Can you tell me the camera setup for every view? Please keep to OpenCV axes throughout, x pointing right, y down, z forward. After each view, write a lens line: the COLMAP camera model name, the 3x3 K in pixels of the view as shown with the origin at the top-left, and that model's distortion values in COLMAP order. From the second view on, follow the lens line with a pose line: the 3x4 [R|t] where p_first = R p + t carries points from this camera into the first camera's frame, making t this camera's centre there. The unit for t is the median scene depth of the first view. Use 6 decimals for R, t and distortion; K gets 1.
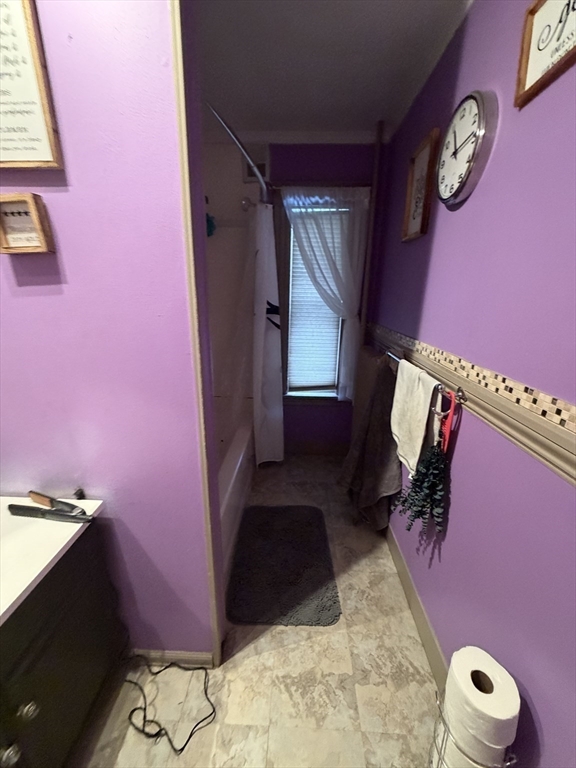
lens RADIAL K [[304.4, 0, 287.4], [0, 304.4, 384.9], [0, 0, 1]] dist [0.001664, -0.000114]
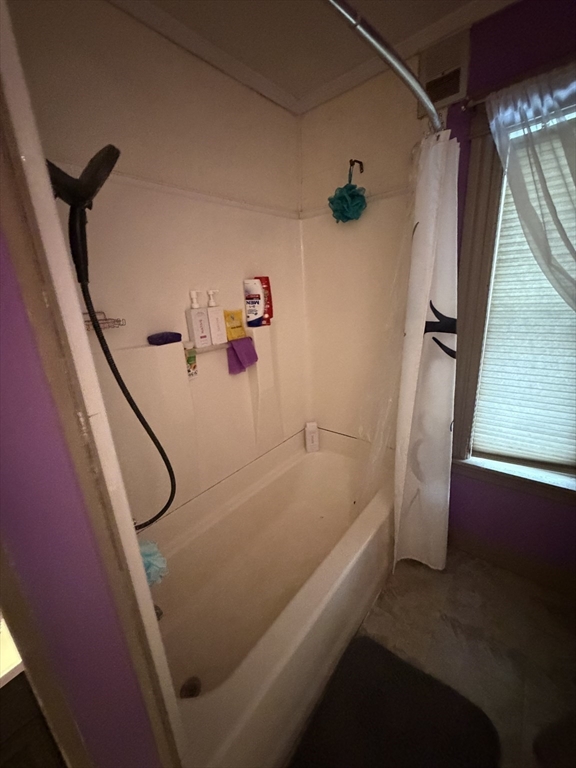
lens RADIAL K [[304.4, 0, 285.9], [0, 304.4, 377.9], [0, 0, 1]] dist [0.001664, -0.000114]
pose [[0.796053, 0.106111, -0.595852, 0.070739], [-0.109882, 0.993488, 0.030121, -0.136549], [0.595168, 0.041495, 0.802529, 0.381020]]
